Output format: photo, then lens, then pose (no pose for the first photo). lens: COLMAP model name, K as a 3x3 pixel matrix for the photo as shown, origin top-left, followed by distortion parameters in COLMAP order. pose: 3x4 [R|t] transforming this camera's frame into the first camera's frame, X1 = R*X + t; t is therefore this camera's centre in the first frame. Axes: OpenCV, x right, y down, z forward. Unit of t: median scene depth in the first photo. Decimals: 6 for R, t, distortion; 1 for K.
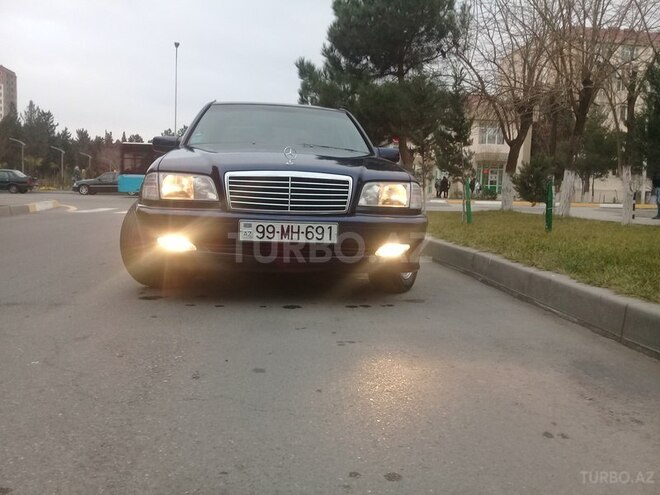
lens RADIAL K [[657.2, 0, 330.0], [0, 657.2, 247.5], [0, 0, 1]] dist [0.074184, -0.012101]
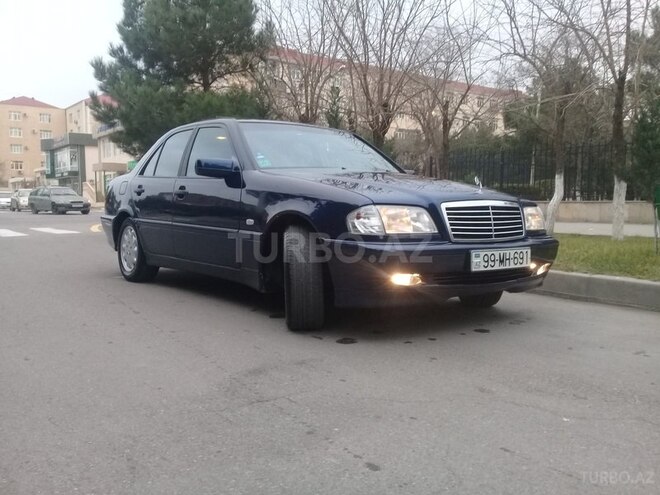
lens RADIAL K [[657.2, 0, 330.0], [0, 657.2, 247.5], [0, 0, 1]] dist [0.074184, -0.012101]
pose [[0.862629, -0.064770, 0.501674, -0.805142], [0.066690, 0.997674, 0.014133, -0.073509], [-0.501422, 0.021265, 0.864941, 0.228965]]
